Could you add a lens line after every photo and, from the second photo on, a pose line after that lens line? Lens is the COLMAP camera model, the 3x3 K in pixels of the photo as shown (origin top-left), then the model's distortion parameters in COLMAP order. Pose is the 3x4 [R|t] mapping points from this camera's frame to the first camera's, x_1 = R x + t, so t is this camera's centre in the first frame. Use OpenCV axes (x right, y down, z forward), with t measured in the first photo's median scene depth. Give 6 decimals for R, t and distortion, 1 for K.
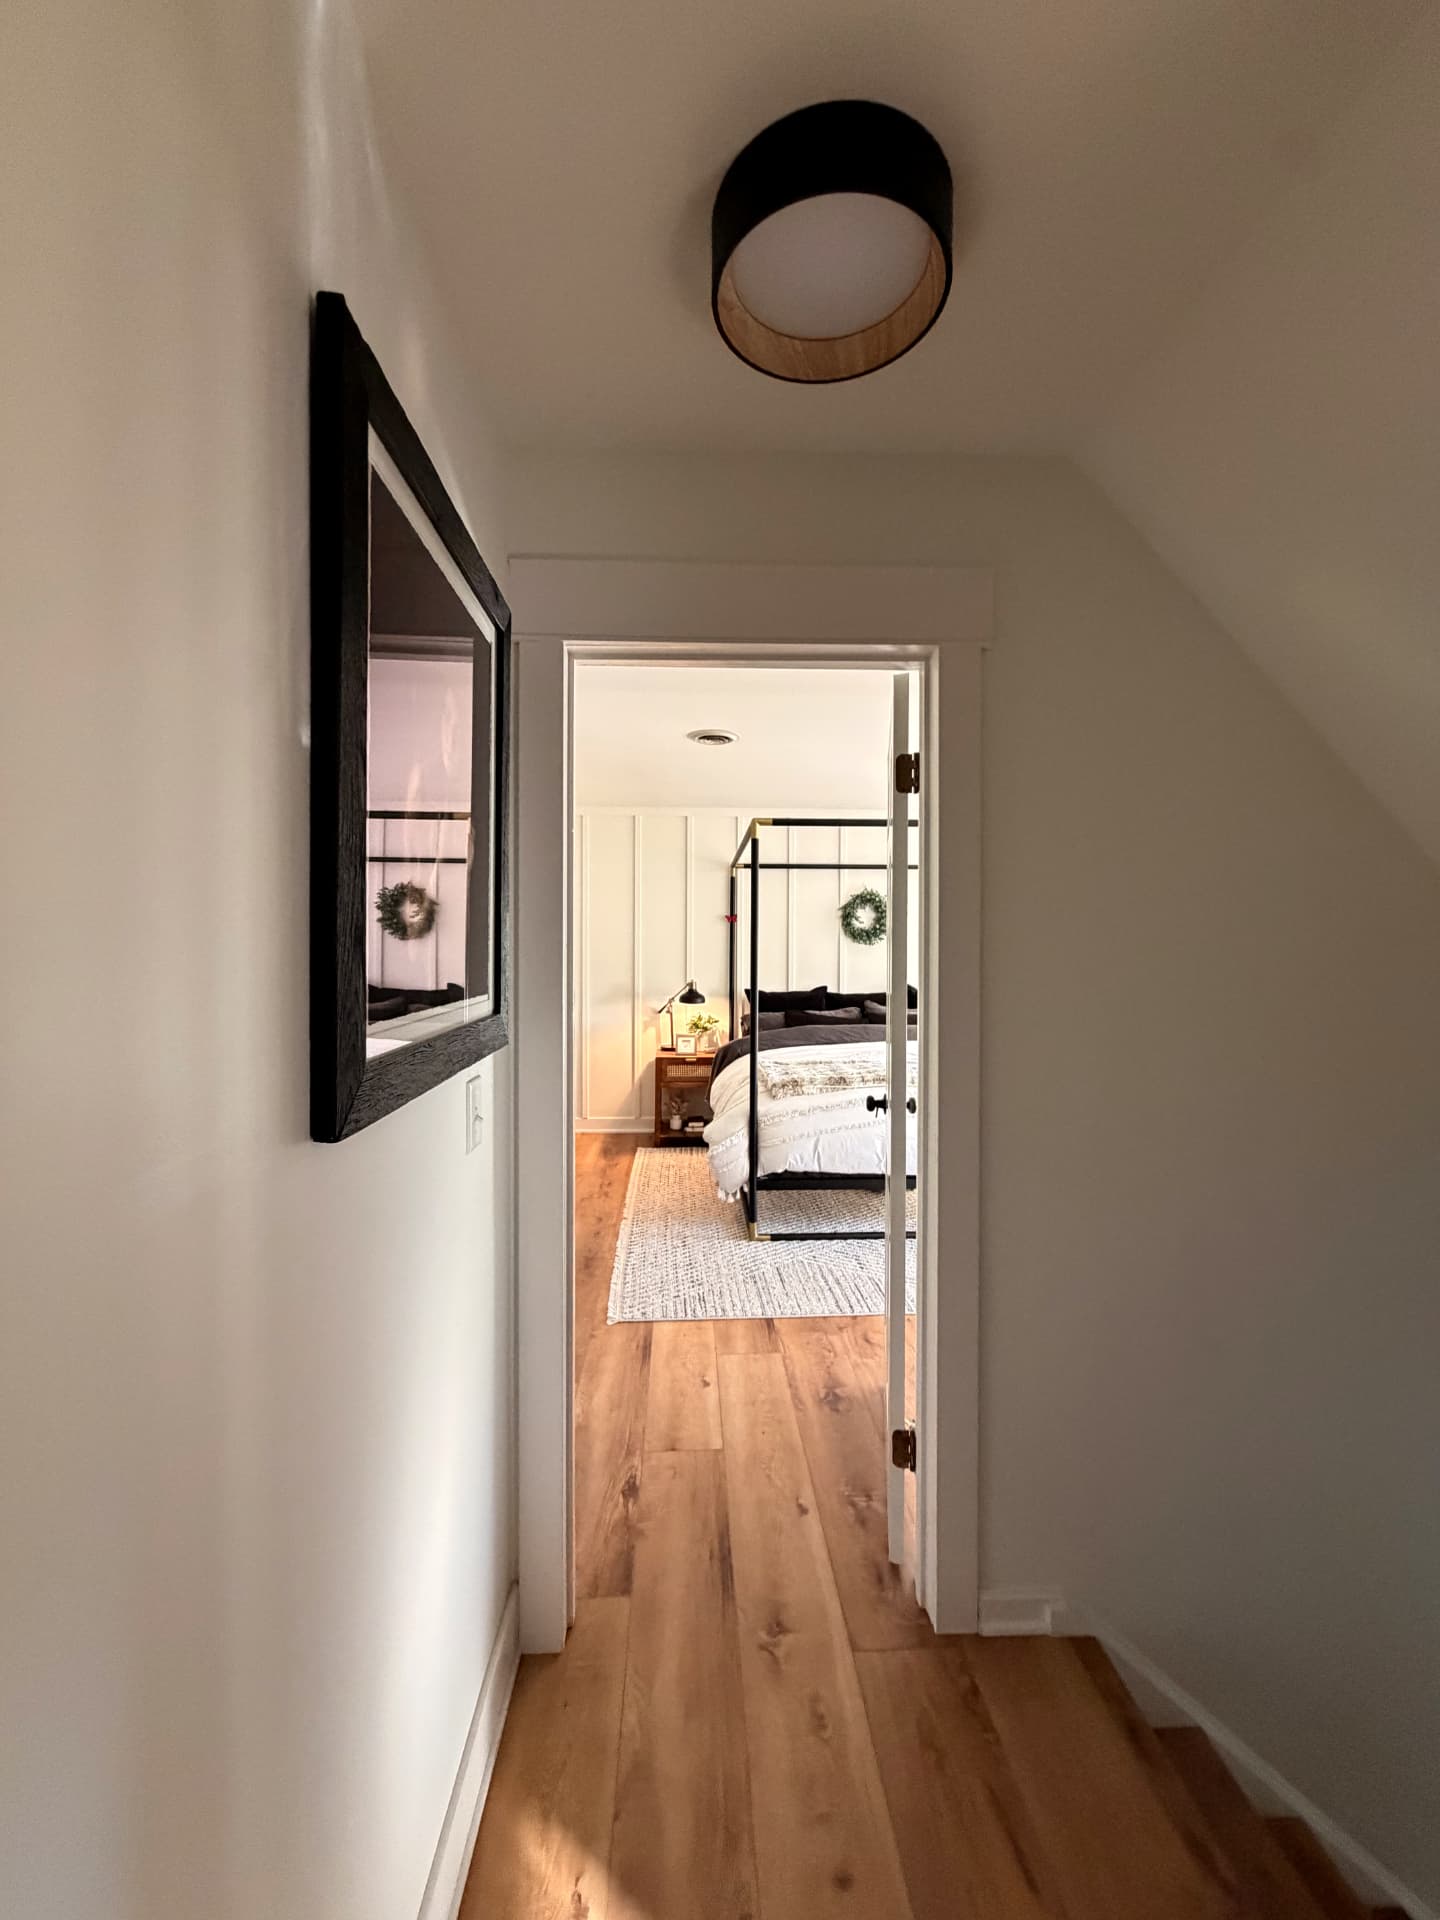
lens RADIAL K [[763.4, 0, 731.8], [0, 763.4, 970.6], [0, 0, 1]] dist [-0.001220, 0.000421]
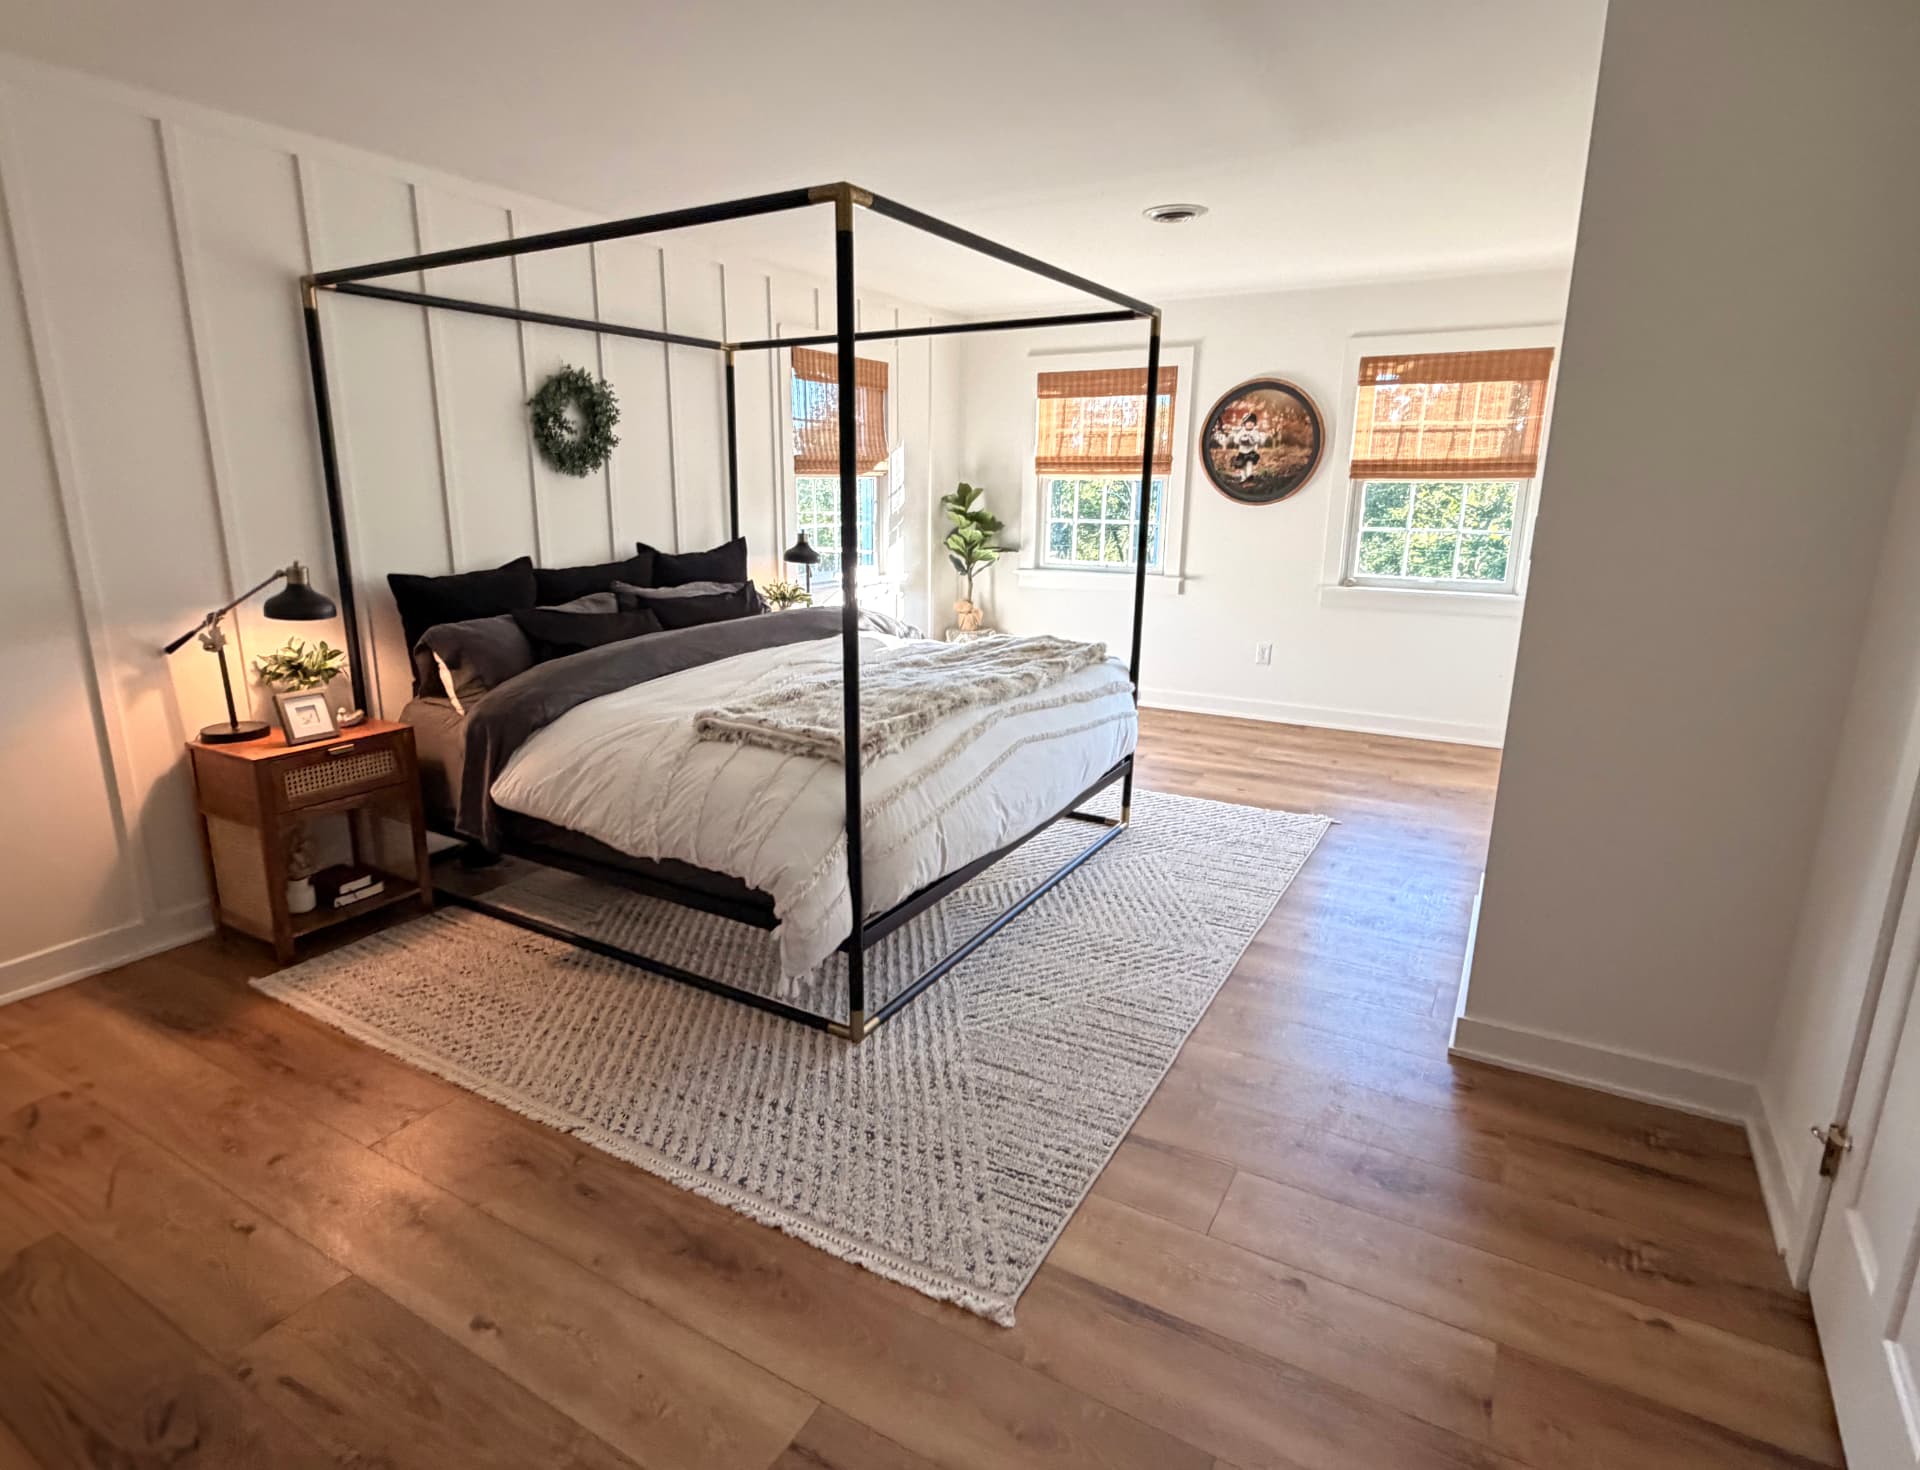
lens RADIAL K [[1025.6, 0, 923.8], [0, 1025.6, 725.6], [0, 0, 1]] dist [0.001956, -0.002898]
pose [[0.562242, -0.196522, 0.803282, -0.325226], [0.031683, 0.975759, 0.216543, -0.010948], [-0.826365, -0.096299, 0.554839, 0.392092]]
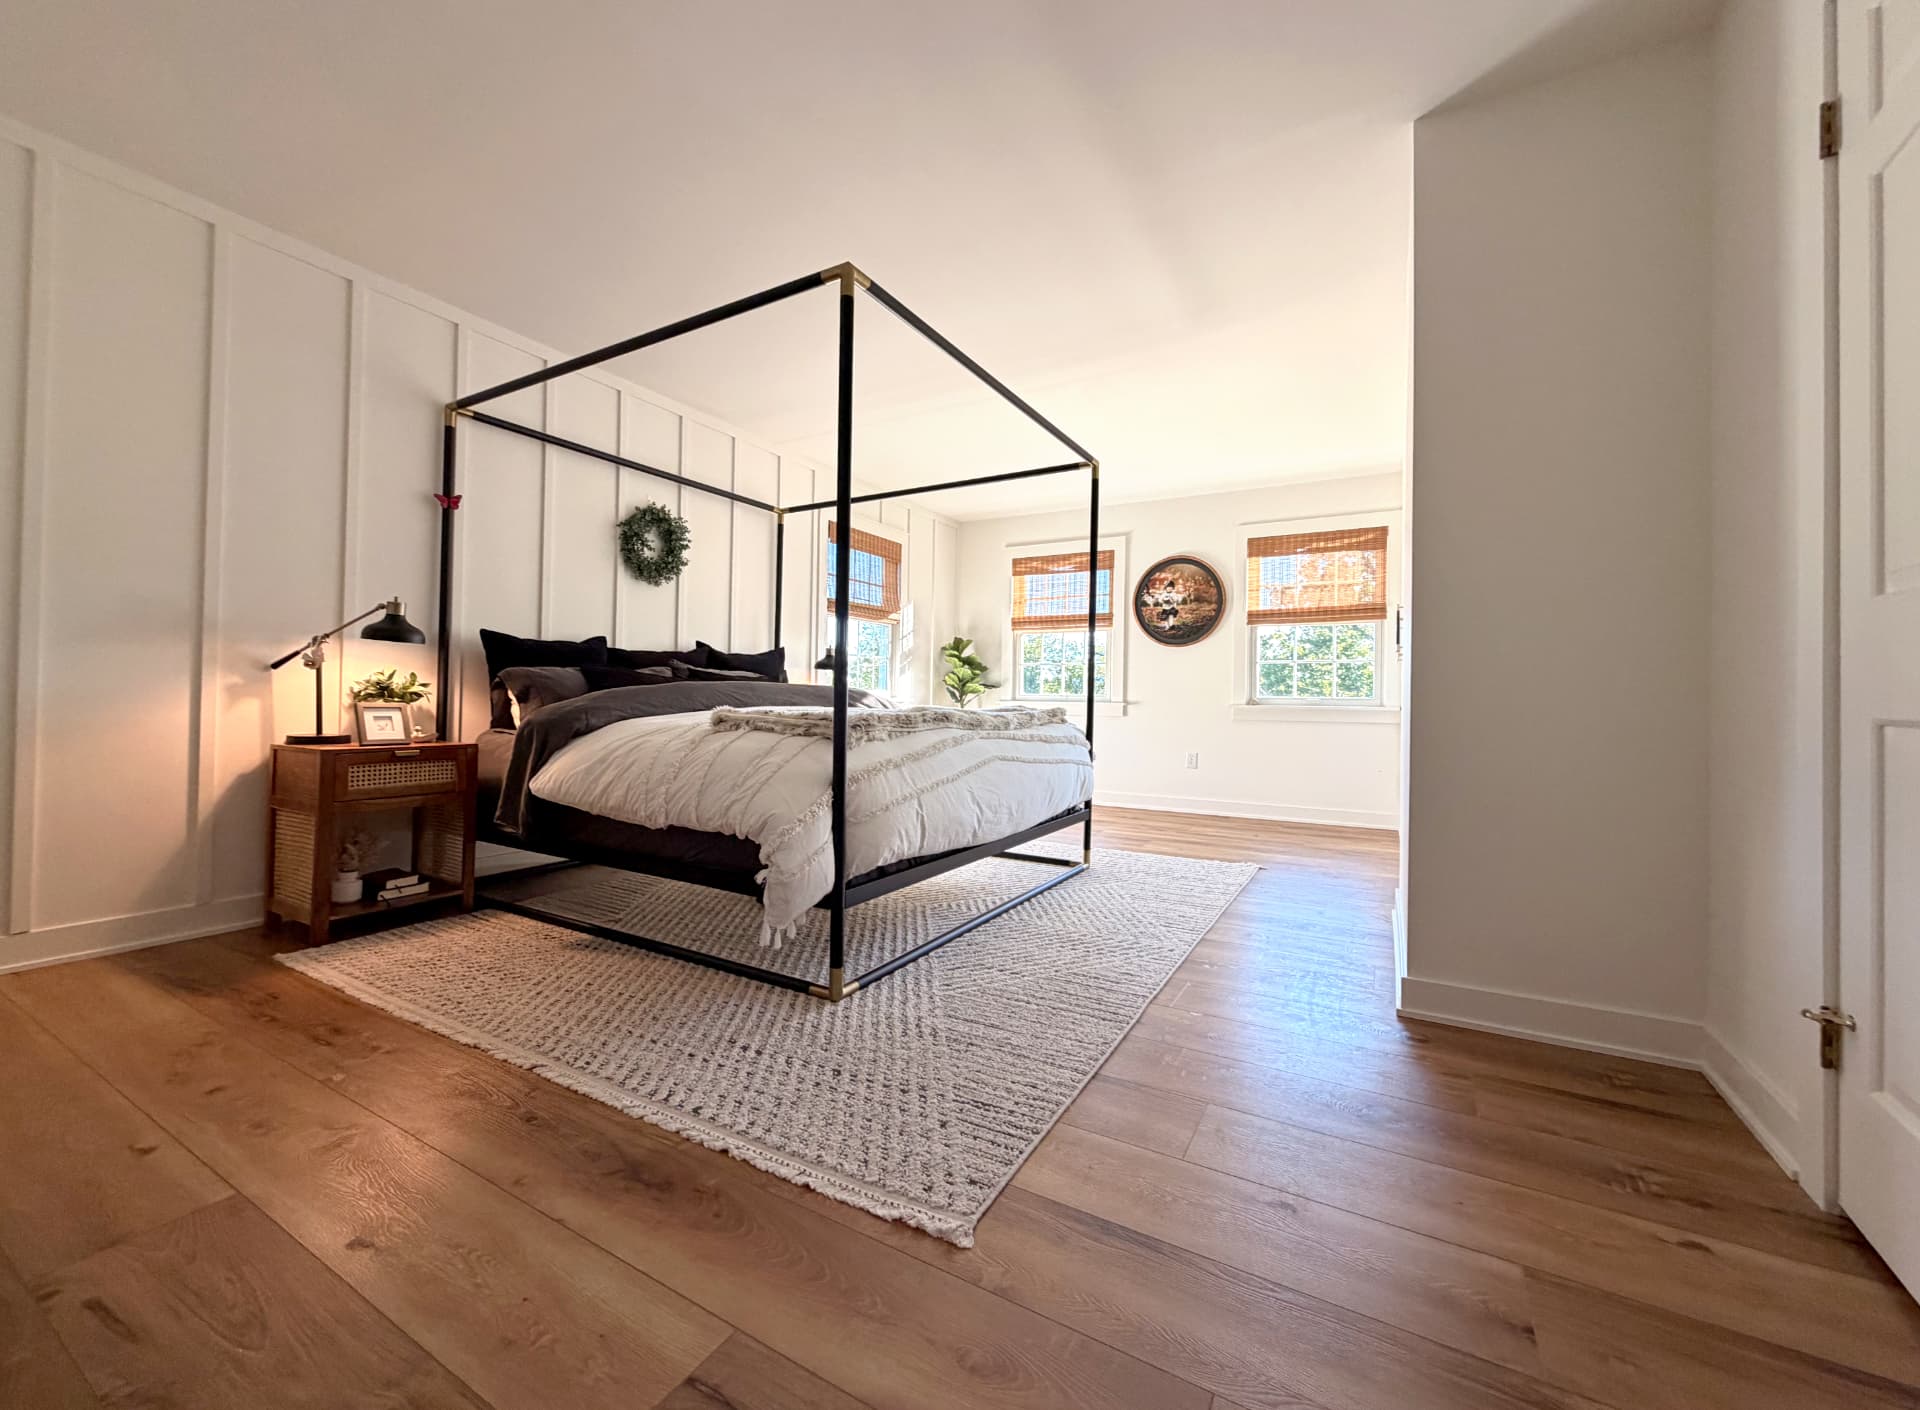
lens RADIAL K [[757.2, 0, 950.1], [0, 757.2, 691.6], [0, 0, 1]] dist [-0.000935, 0.000050]
pose [[0.549103, 0.015455, 0.835612, -0.267551], [0.019838, 0.999306, -0.031519, 0.097898], [-0.835519, 0.033884, 0.548415, 0.414688]]
